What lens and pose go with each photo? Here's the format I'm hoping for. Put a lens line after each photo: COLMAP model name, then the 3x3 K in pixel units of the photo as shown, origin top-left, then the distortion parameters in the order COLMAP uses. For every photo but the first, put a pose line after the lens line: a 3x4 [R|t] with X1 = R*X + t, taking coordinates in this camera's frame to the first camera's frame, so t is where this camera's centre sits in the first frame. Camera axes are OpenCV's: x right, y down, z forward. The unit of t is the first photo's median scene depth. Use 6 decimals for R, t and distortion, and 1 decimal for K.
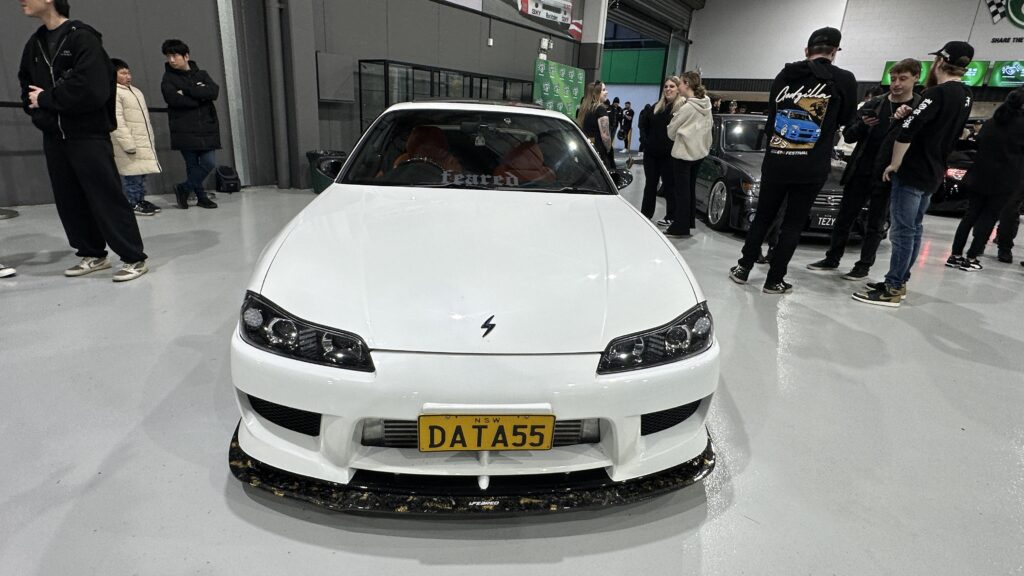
lens RADIAL K [[534.2, 0, 512.0], [0, 534.2, 294.5], [0, 0, 1]] dist [0.000872, -0.002129]
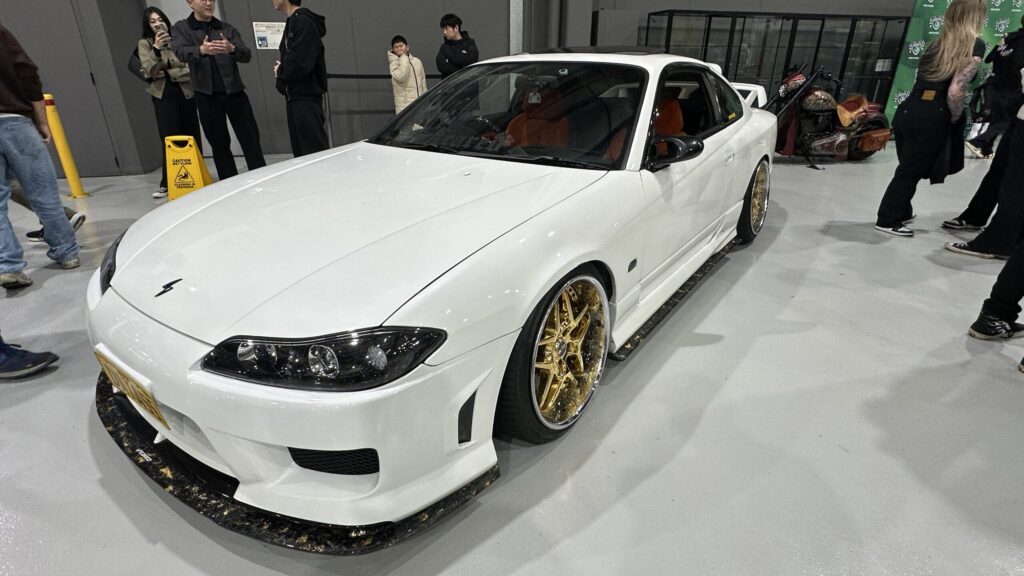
lens RADIAL K [[534.2, 0, 512.6], [0, 534.2, 293.5], [0, 0, 1]] dist [0.000872, -0.002129]
pose [[0.747251, 0.215435, -0.628652, 0.382611], [-0.177411, 0.976331, 0.123703, -0.059403], [0.640423, 0.019092, 0.767785, 0.240123]]
